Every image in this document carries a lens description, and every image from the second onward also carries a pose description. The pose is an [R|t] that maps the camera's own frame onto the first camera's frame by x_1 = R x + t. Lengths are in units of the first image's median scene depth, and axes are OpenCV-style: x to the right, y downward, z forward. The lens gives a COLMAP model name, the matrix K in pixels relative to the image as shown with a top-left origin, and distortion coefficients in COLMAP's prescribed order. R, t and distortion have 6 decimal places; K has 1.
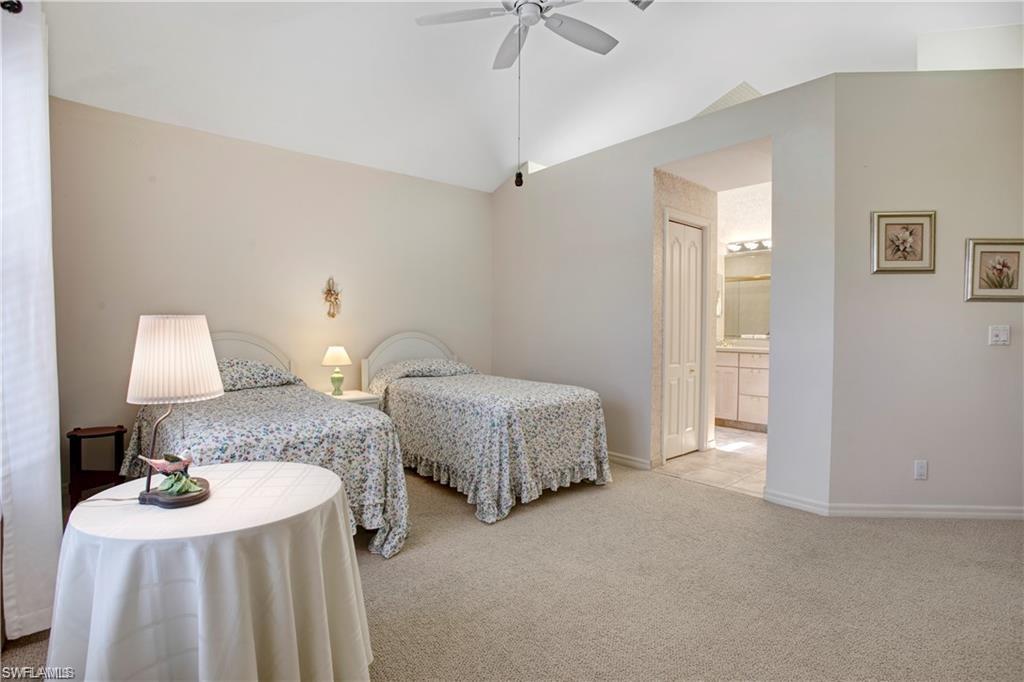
lens RADIAL K [[518.5, 0, 513.6], [0, 518.5, 338.3], [0, 0, 1]] dist [0.003237, 0.000023]
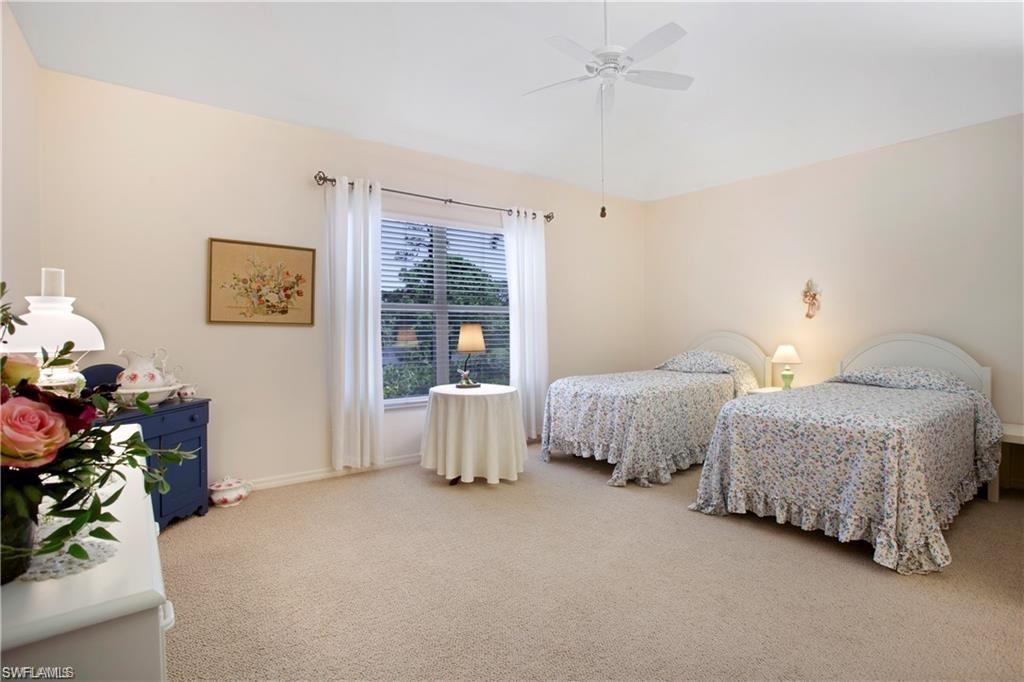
lens RADIAL K [[518.5, 0, 513.5], [0, 518.5, 335.6], [0, 0, 1]] dist [0.003237, 0.000023]
pose [[-0.088170, 0.006841, -0.996082, 0.897538], [-0.020119, 0.999760, 0.008647, -0.003170], [0.995902, 0.020803, -0.088011, 0.615852]]
